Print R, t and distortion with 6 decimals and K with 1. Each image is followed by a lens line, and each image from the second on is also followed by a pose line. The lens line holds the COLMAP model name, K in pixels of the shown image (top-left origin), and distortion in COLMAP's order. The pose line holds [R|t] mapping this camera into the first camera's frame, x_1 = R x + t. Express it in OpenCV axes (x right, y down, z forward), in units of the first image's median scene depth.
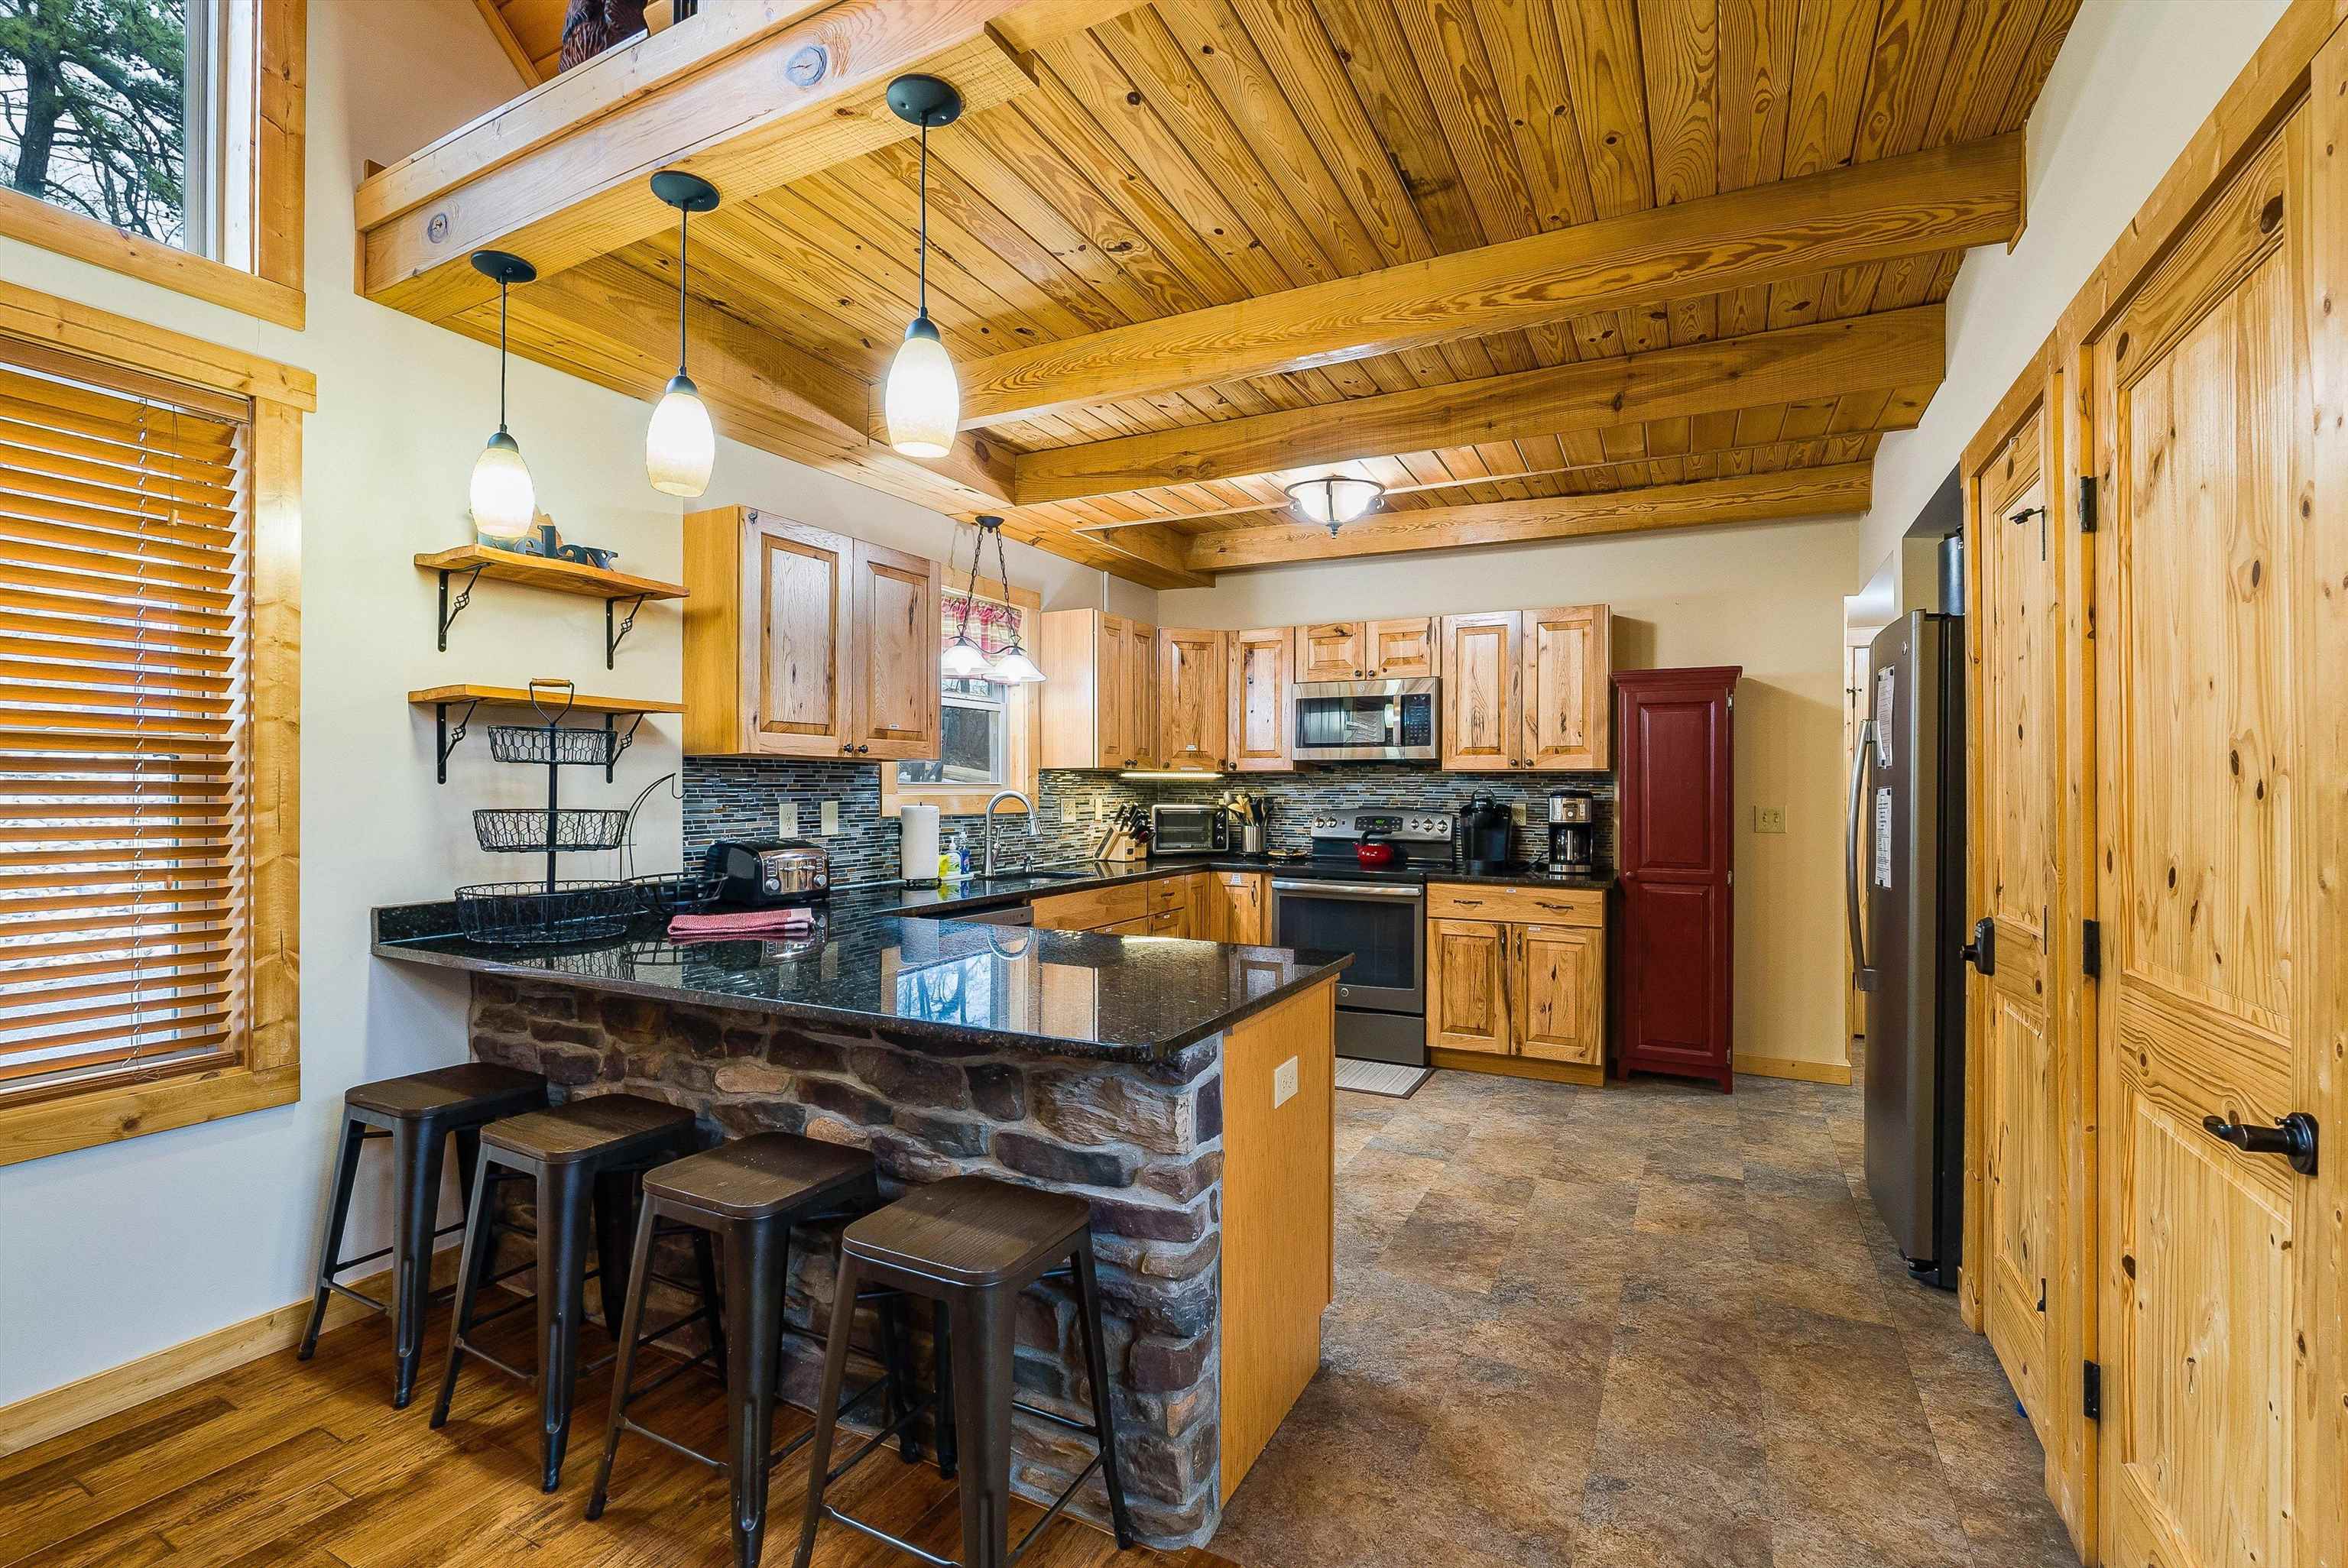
lens RADIAL K [[1019.1, 0, 1174.0], [0, 1019.1, 784.0], [0, 0, 1]] dist [-0.002291, -0.000289]
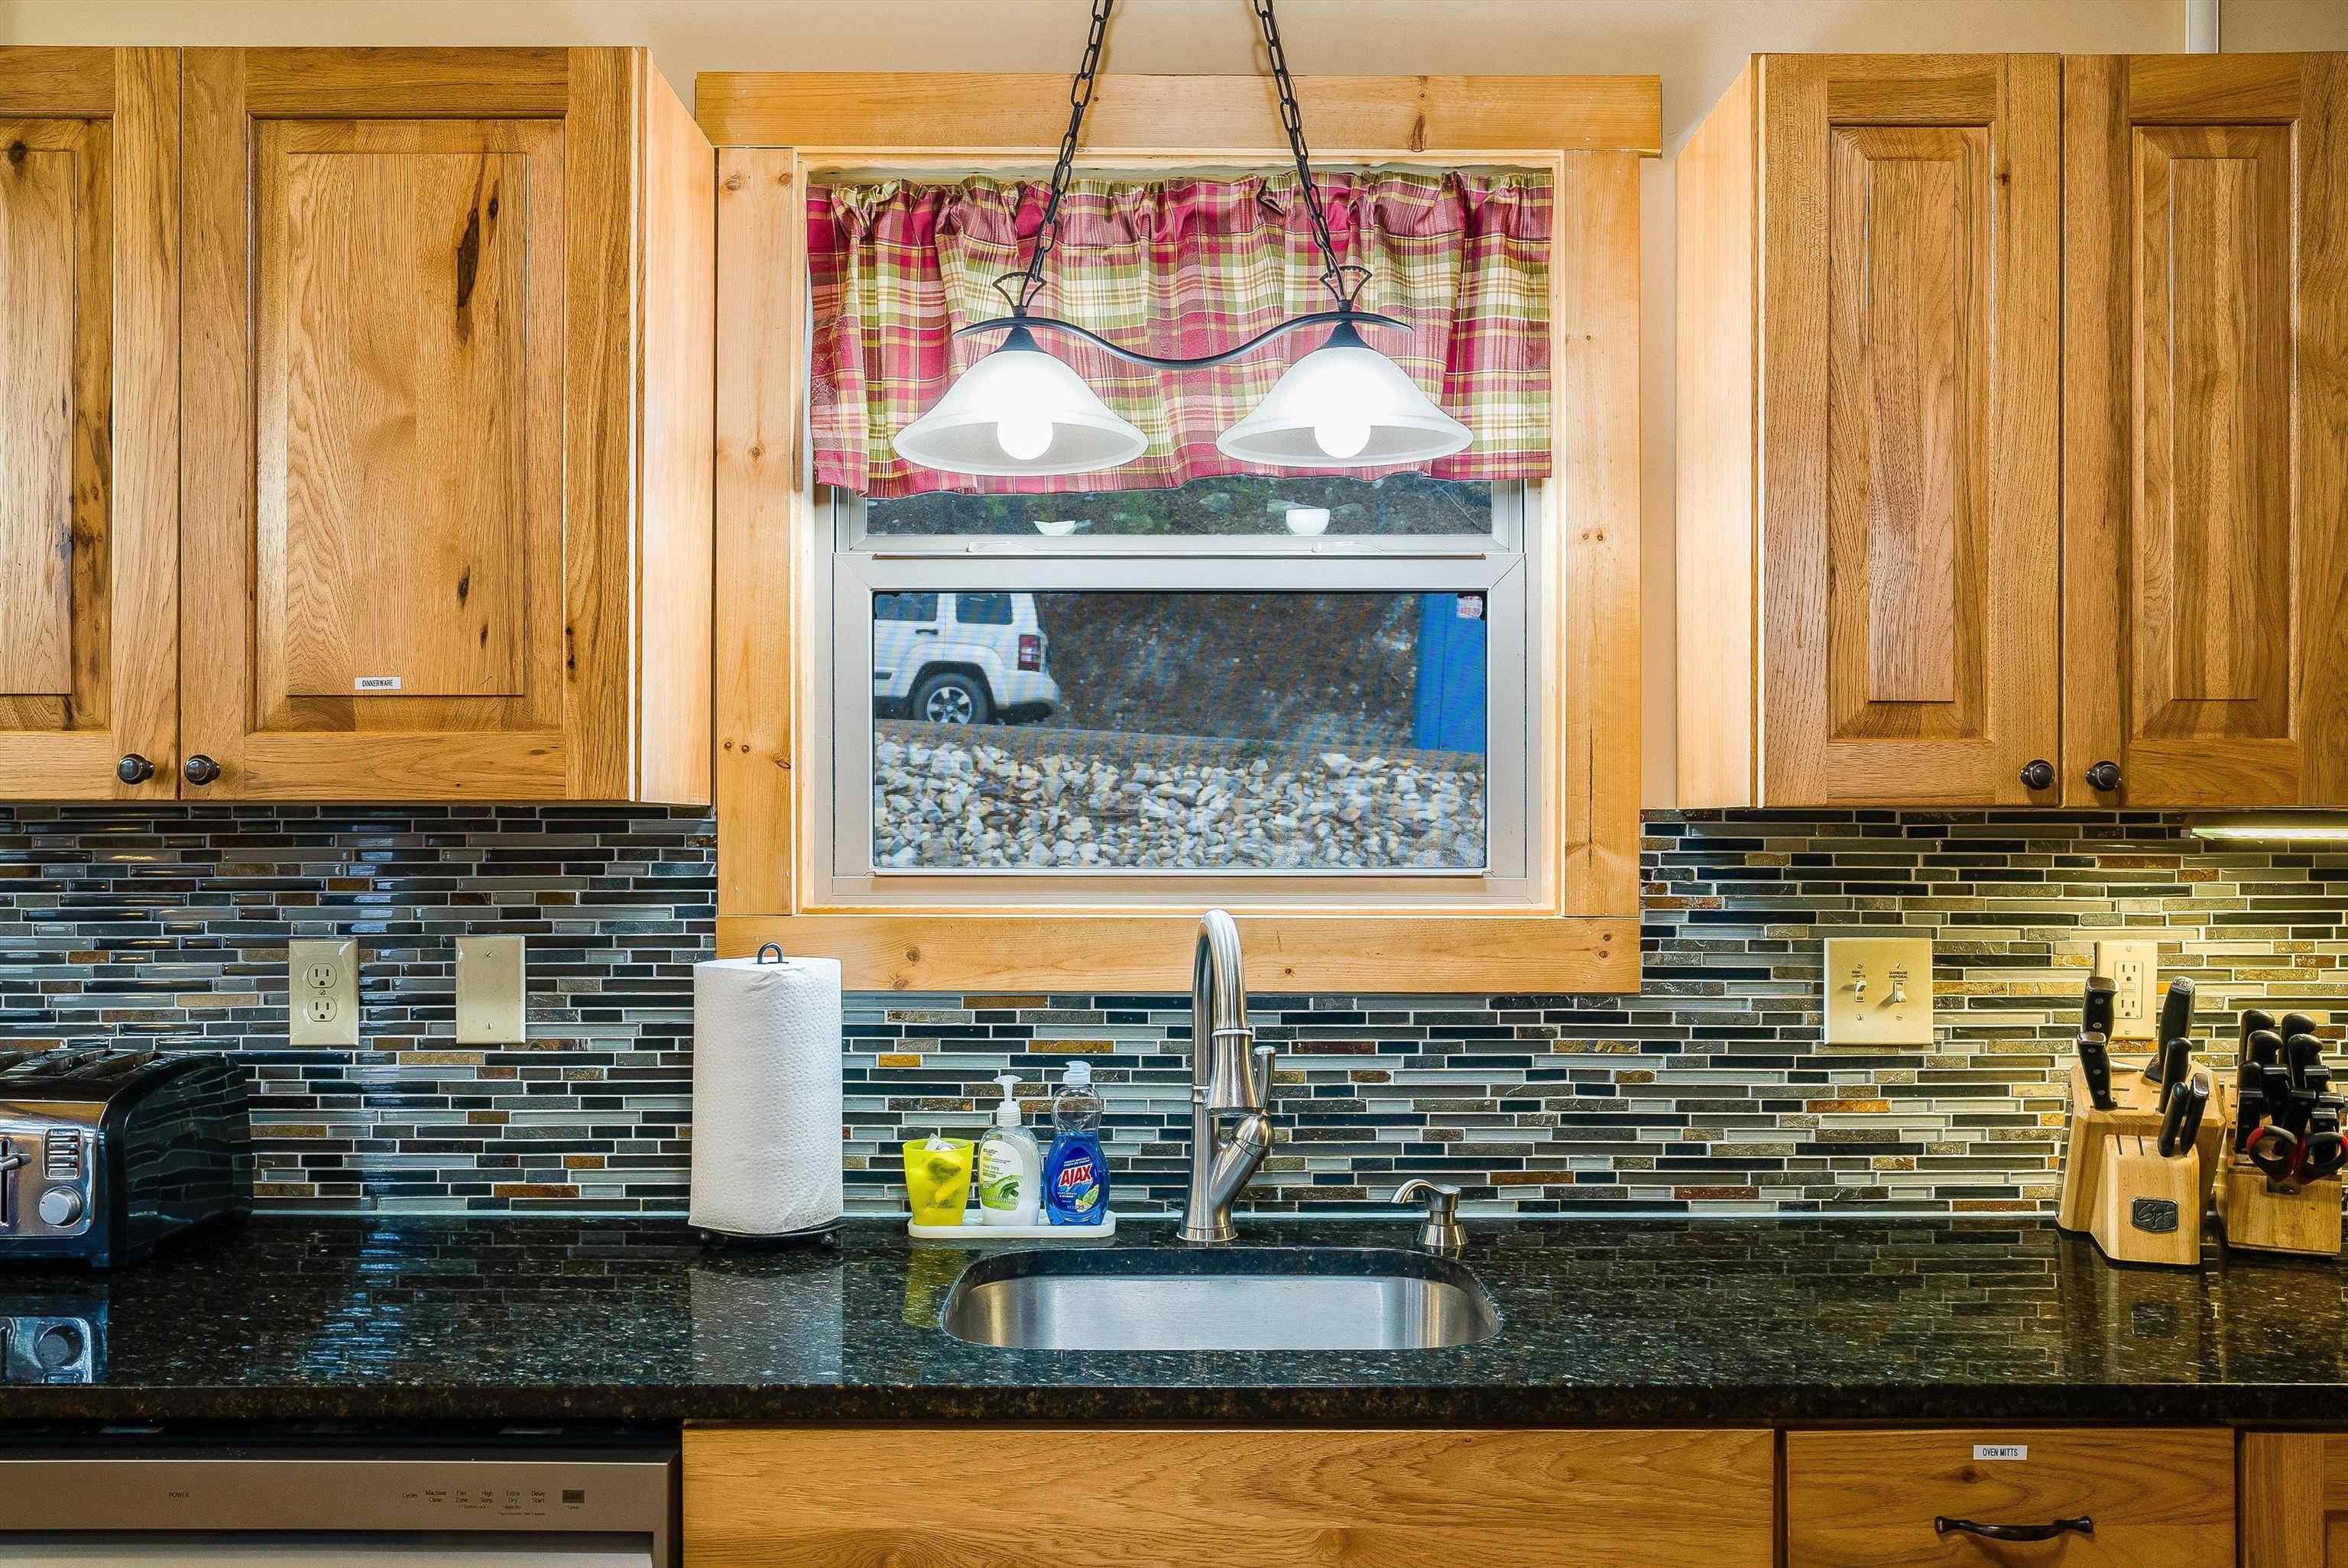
lens RADIAL K [[1905.1, 0, 1174.0], [0, 1905.1, 784.0], [0, 0, 1]] dist [0.001613, 0.001045]
pose [[0.476398, -0.017681, -0.879052, 0.264333], [0.002672, 0.999822, -0.018662, -0.017006], [0.879226, 0.006542, 0.476361, 0.867570]]
